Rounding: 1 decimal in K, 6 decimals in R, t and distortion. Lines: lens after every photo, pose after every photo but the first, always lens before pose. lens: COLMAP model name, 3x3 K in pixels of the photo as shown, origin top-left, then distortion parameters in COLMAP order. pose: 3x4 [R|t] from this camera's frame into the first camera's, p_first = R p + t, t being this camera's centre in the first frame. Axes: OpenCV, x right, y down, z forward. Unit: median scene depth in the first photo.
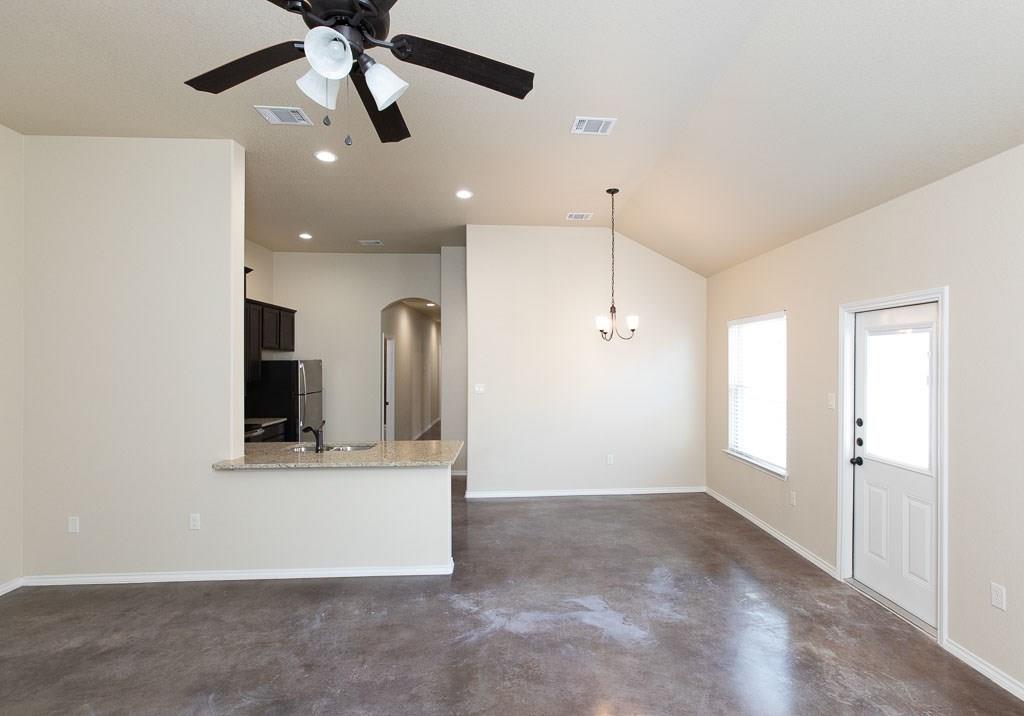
lens RADIAL K [[489.0, 0, 516.6], [0, 489.0, 359.6], [0, 0, 1]] dist [0.004008, -0.001413]
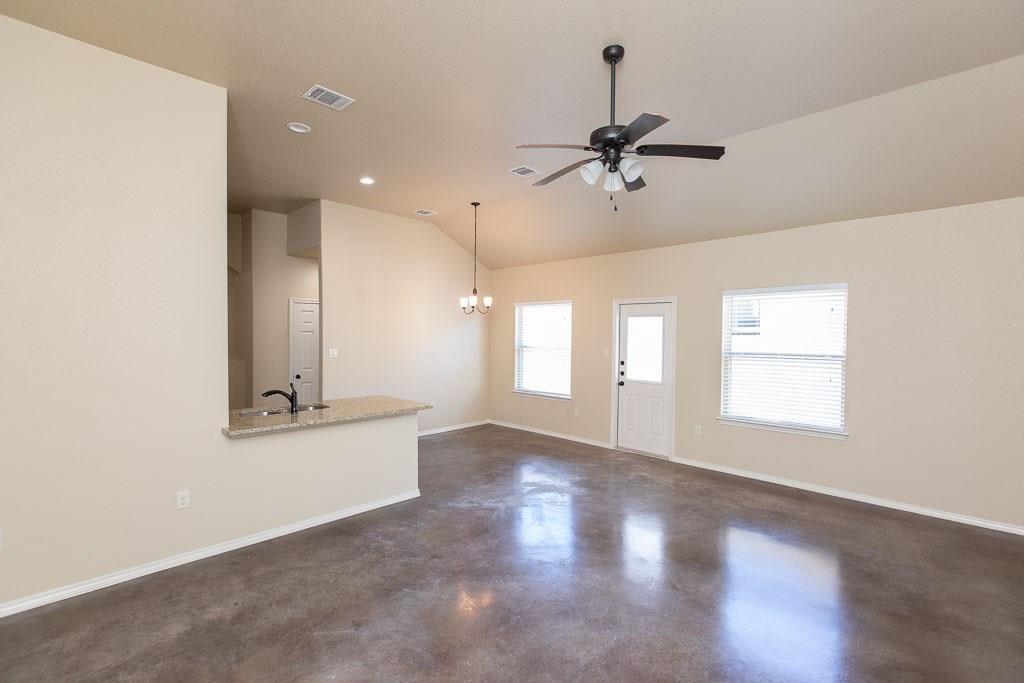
lens RADIAL K [[452.9, 0, 511.4], [0, 452.9, 340.8], [0, 0, 1]] dist [0.003534, 0.000142]
pose [[0.752692, -0.004517, 0.658358, -0.781470], [-0.011064, 0.999748, 0.019509, 0.013829], [-0.658280, -0.021968, 0.752452, -0.028609]]
